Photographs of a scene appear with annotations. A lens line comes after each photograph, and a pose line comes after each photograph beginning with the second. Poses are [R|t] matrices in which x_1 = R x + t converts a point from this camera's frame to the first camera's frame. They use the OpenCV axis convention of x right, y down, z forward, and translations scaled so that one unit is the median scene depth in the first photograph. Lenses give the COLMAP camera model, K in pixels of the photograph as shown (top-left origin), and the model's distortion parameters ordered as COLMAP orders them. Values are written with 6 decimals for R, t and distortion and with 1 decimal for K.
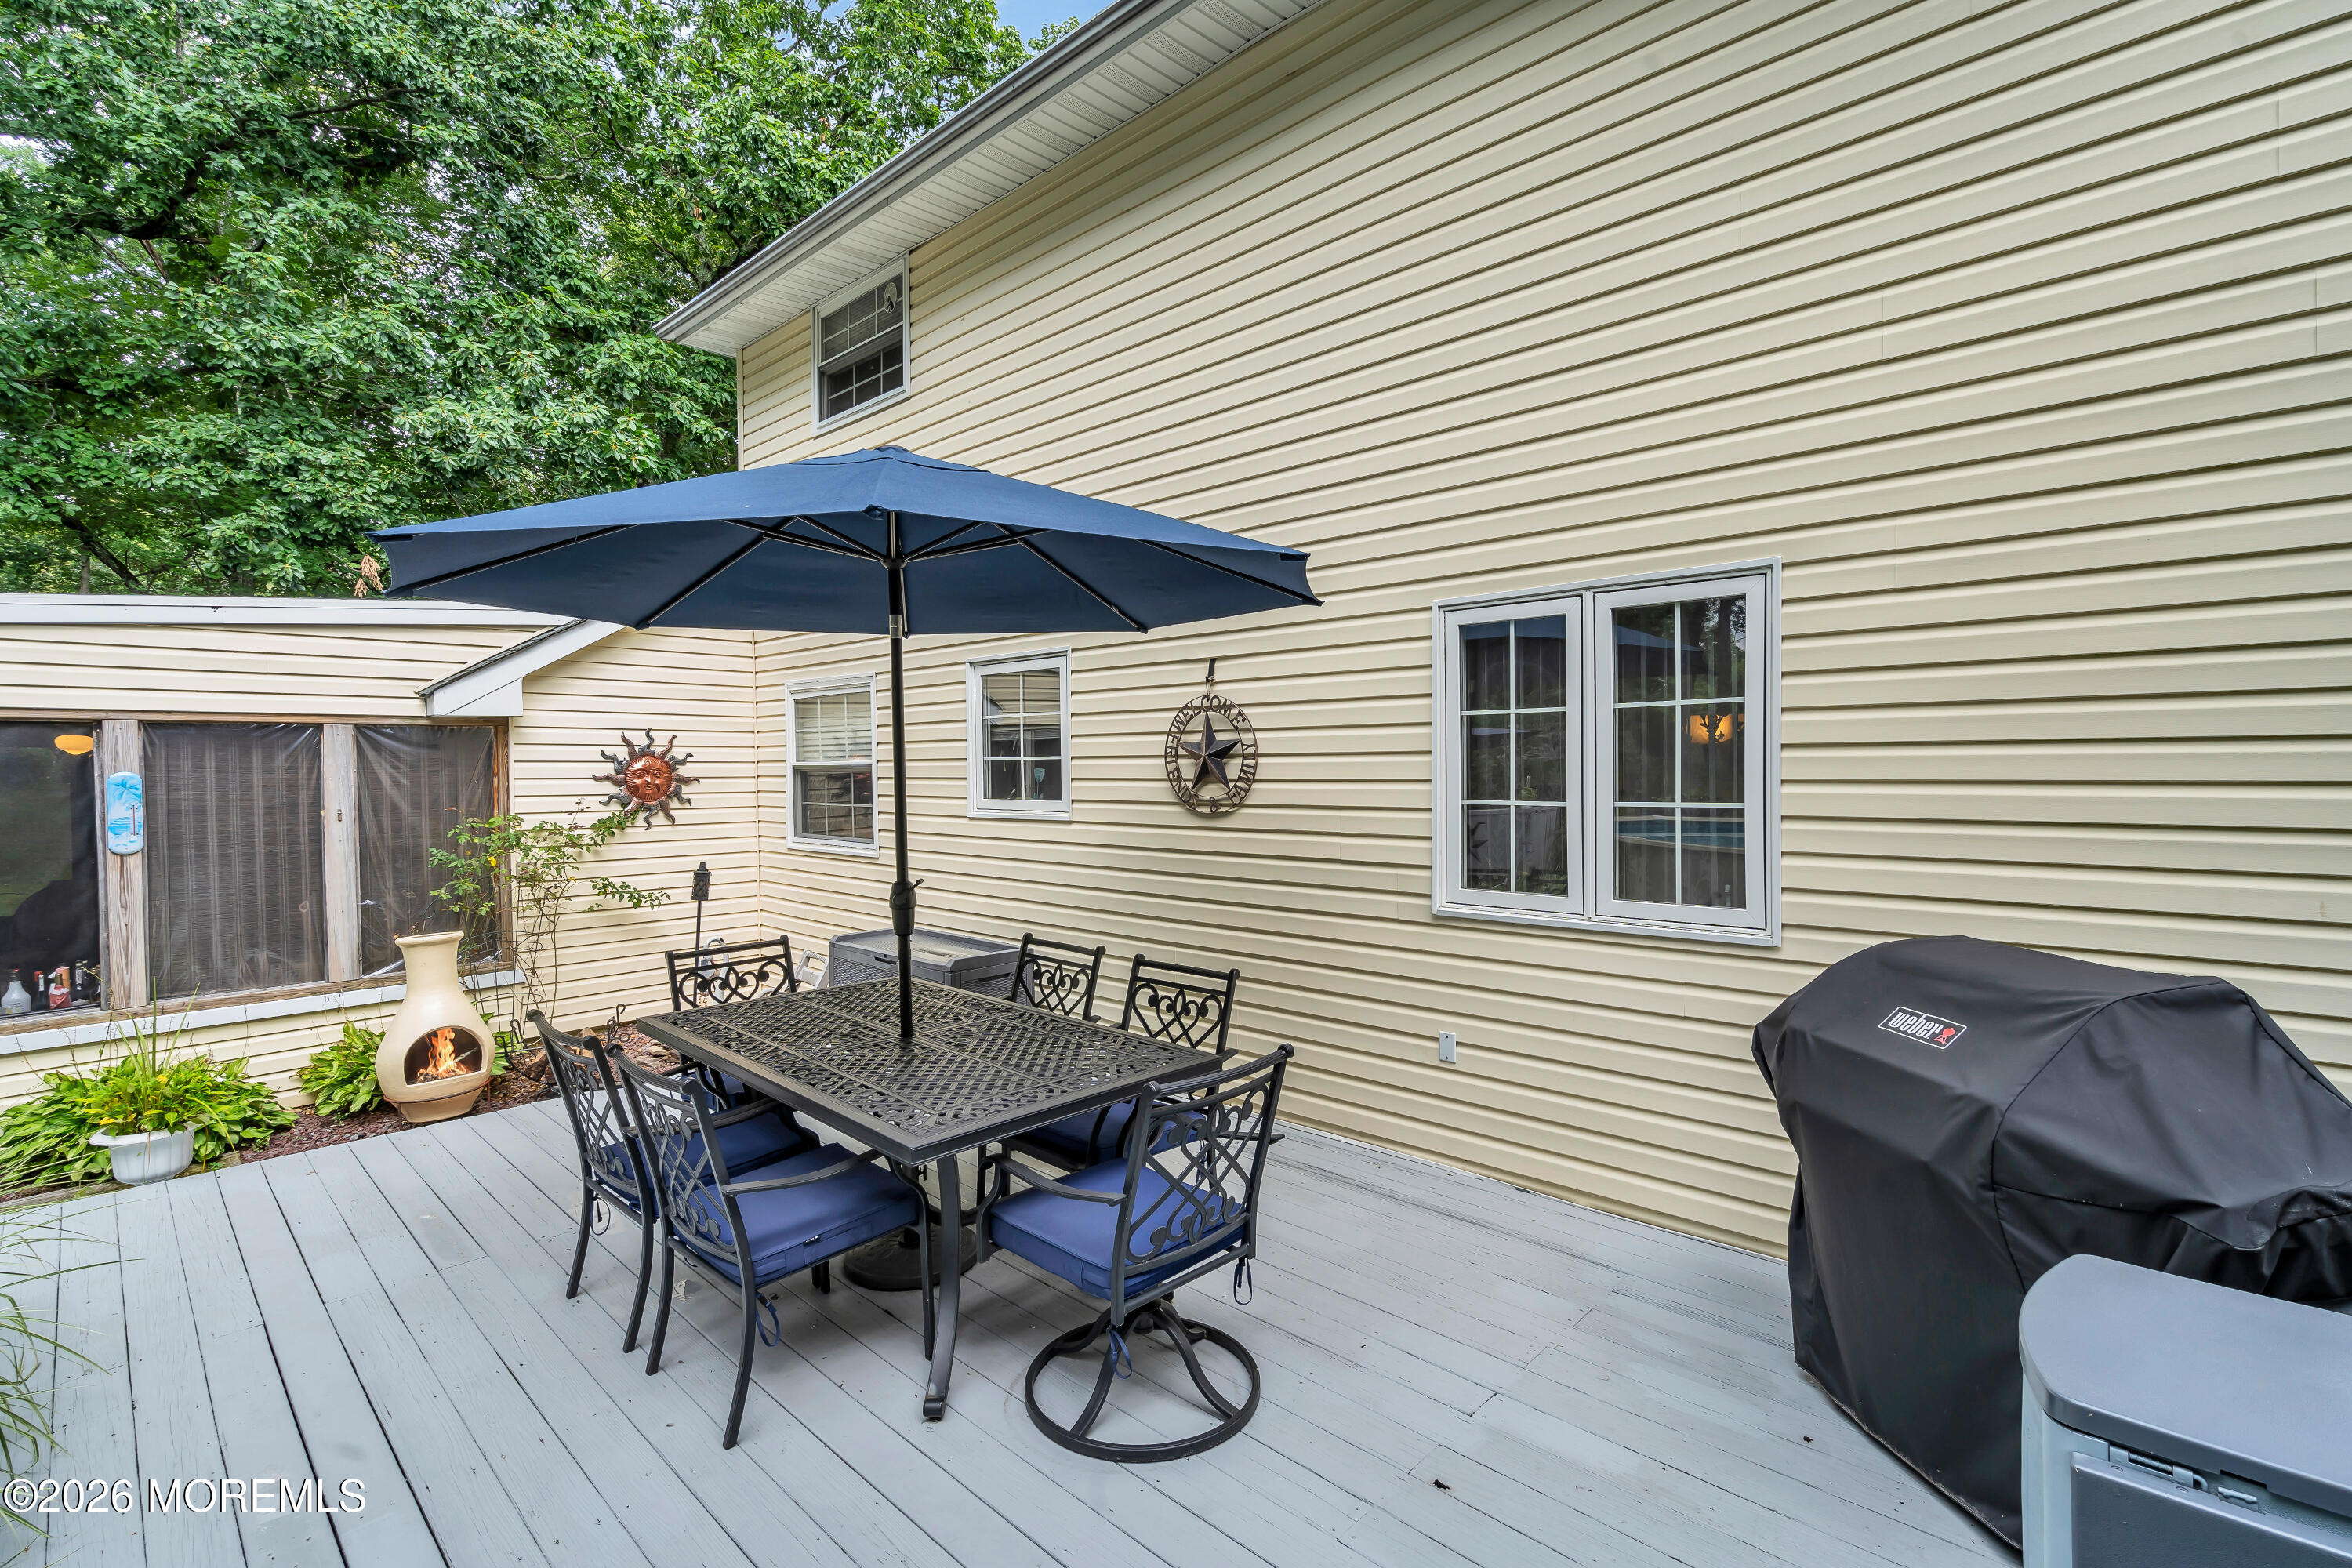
lens RADIAL K [[1068.3, 0, 1168.2], [0, 1068.3, 781.3], [0, 0, 1]] dist [-0.003249, 0.000345]
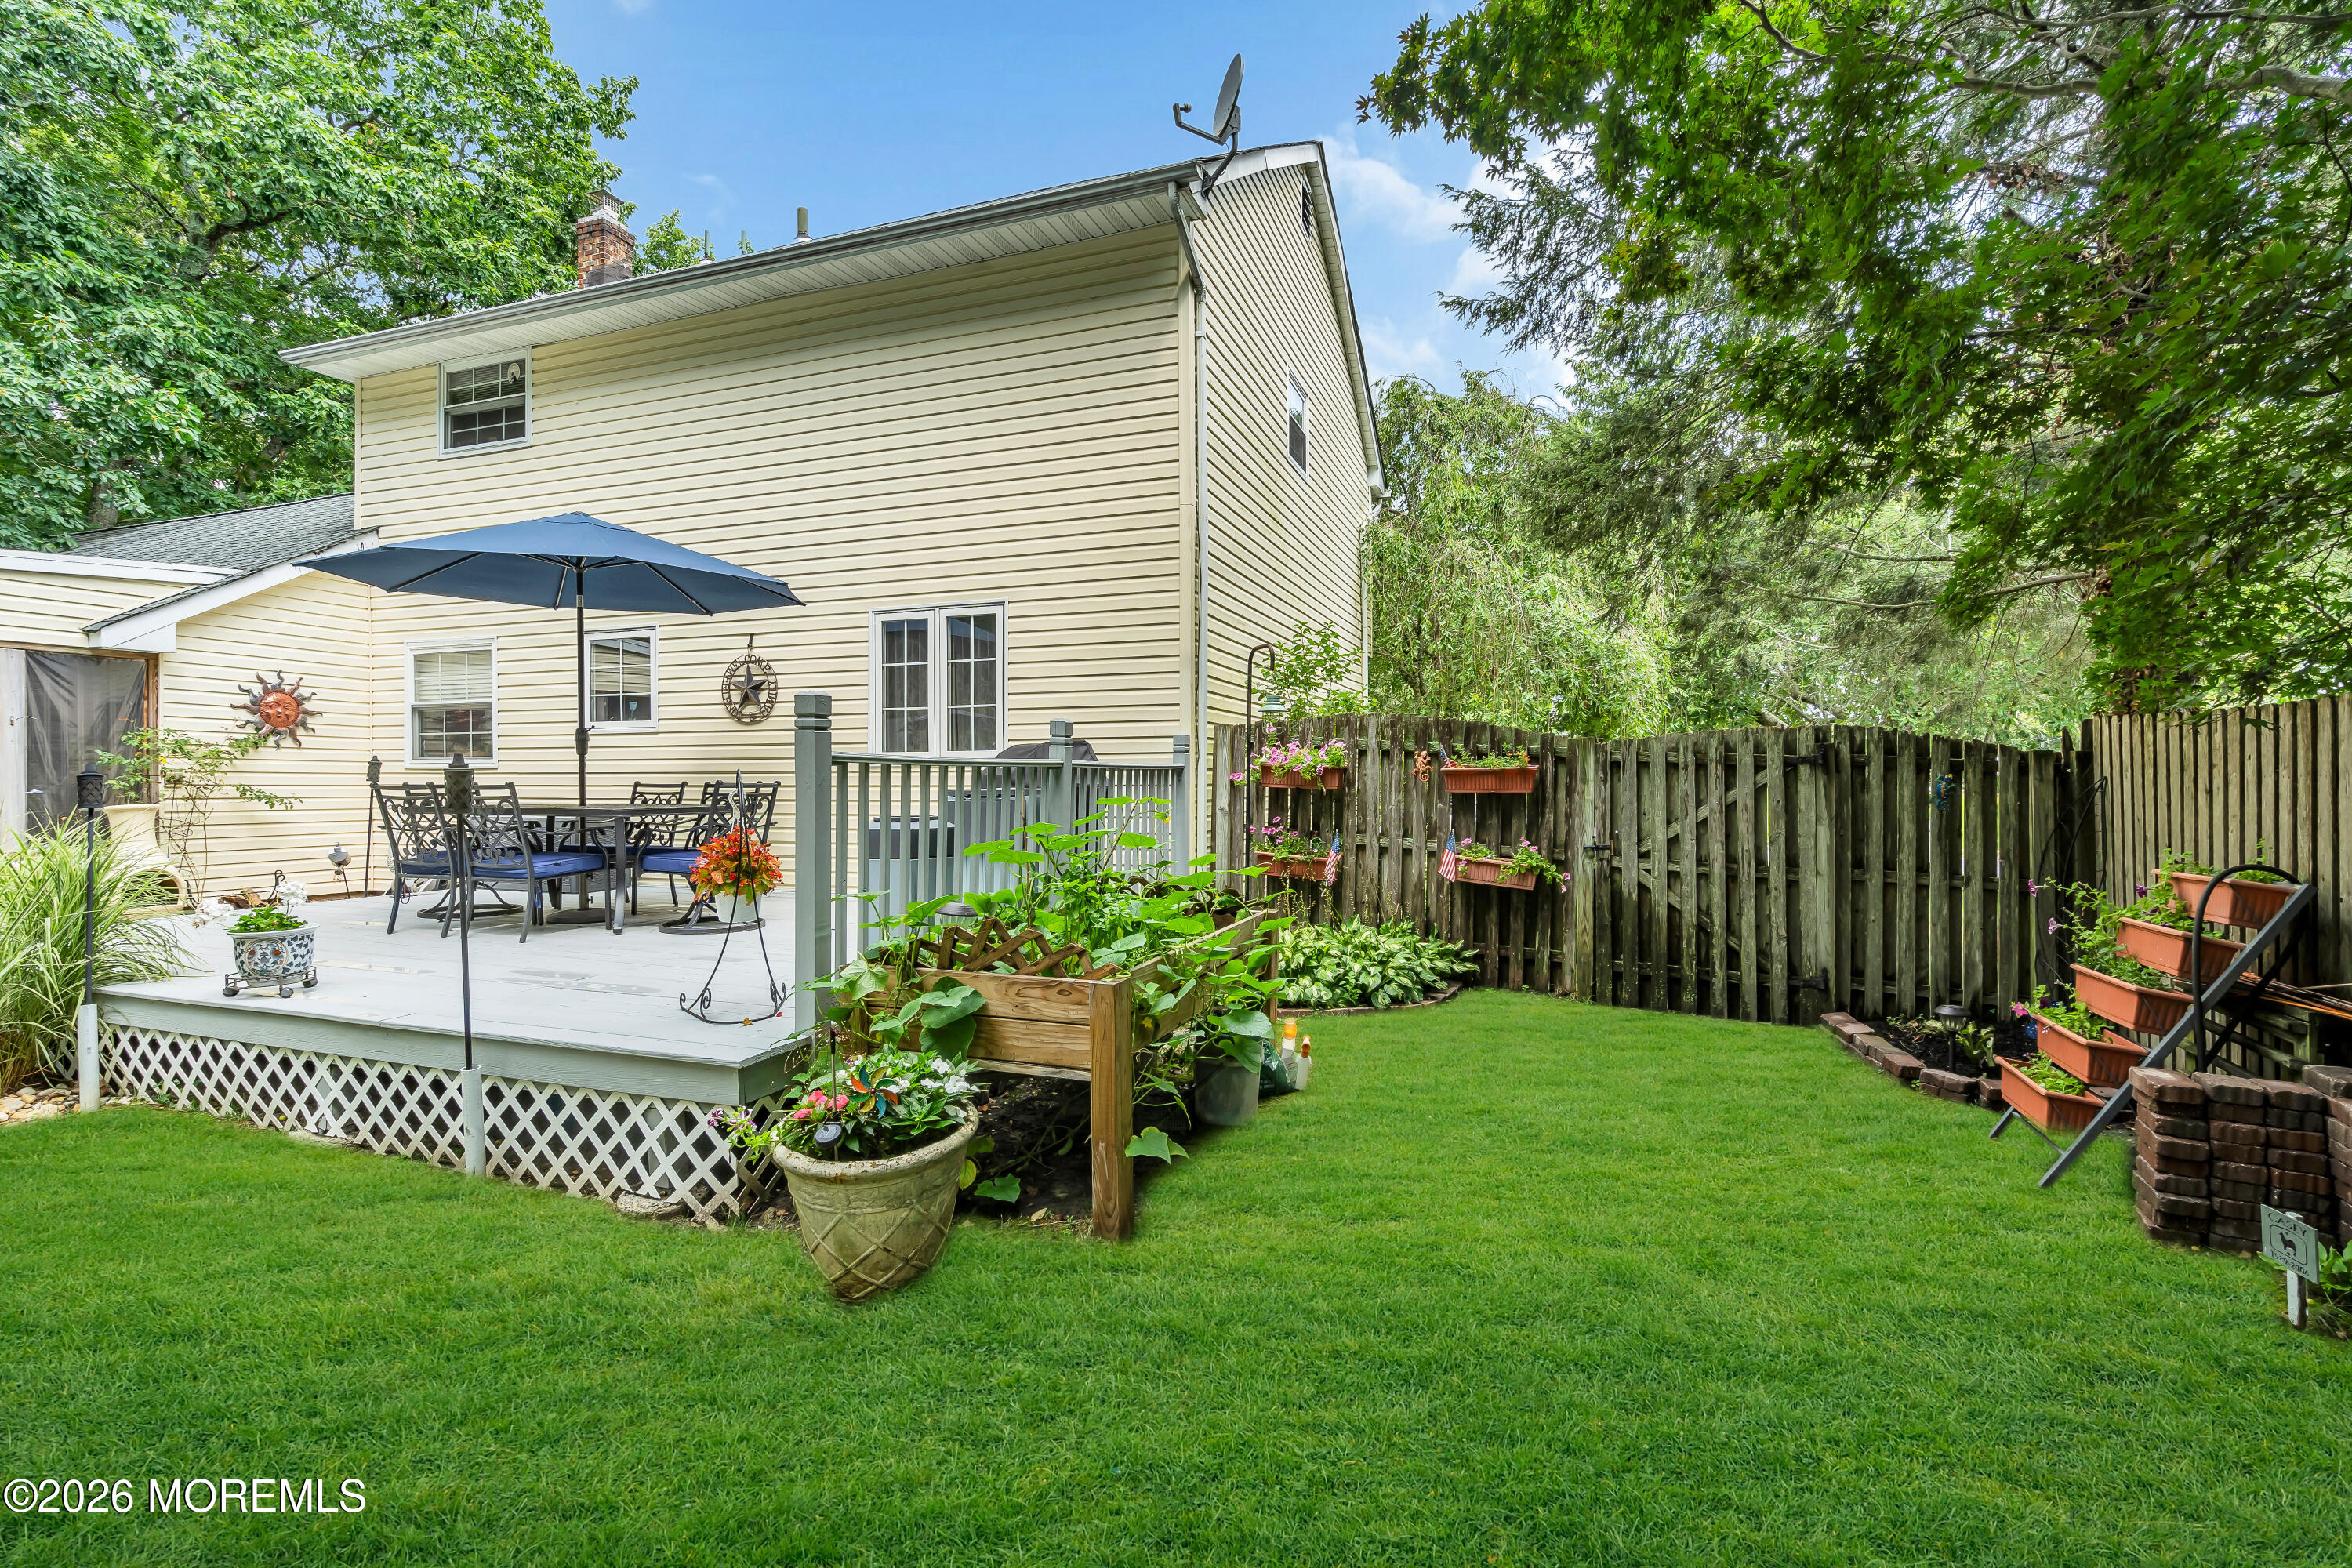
lens RADIAL K [[1065.5, 0, 1164.1], [0, 1065.5, 779.2], [0, 0, 1]] dist [-0.002105, 0.000689]
pose [[0.921479, 0.008034, 0.388344, -0.009400], [-0.000776, 0.999822, -0.018842, 0.124723], [-0.388427, 0.017061, 0.921322, -0.695525]]
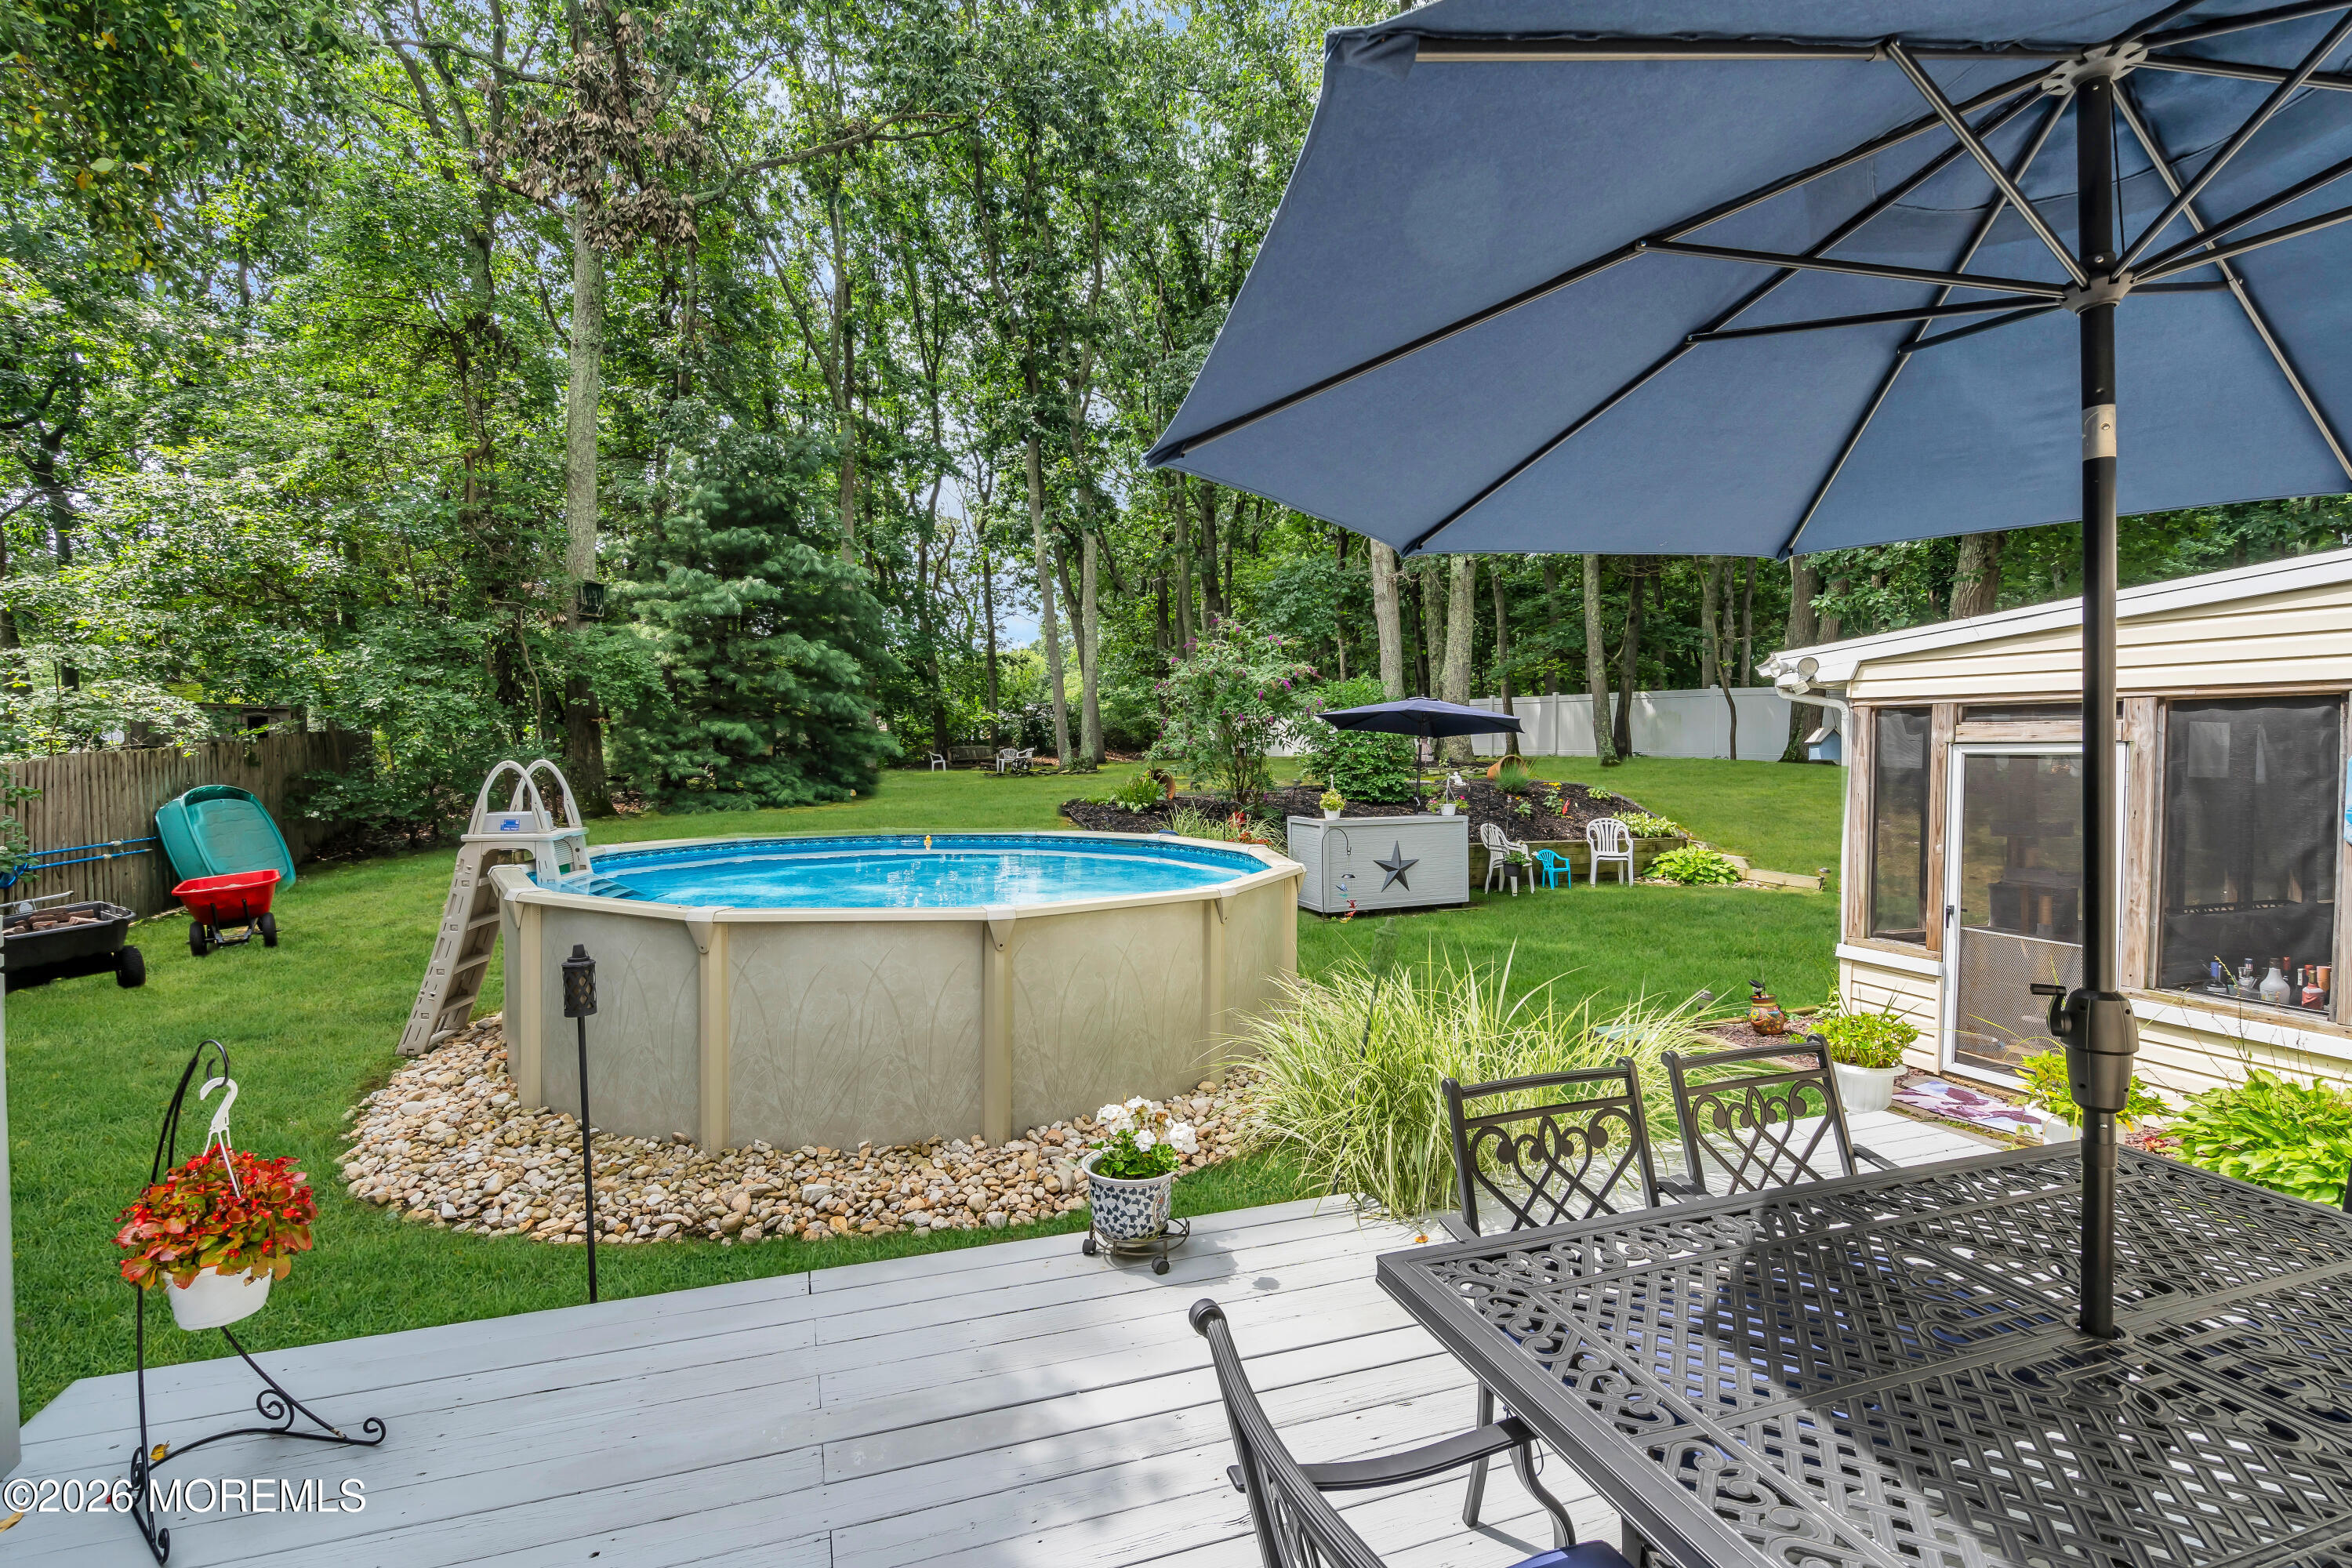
lens RADIAL K [[1068.3, 0, 1168.2], [0, 1068.3, 781.3], [0, 0, 1]] dist [-0.003249, 0.000345]
pose [[-0.452651, 0.033136, -0.891072, 0.187325], [-0.021512, 0.998613, 0.048063, -0.003354], [0.891428, 0.040925, -0.451310, 0.466992]]
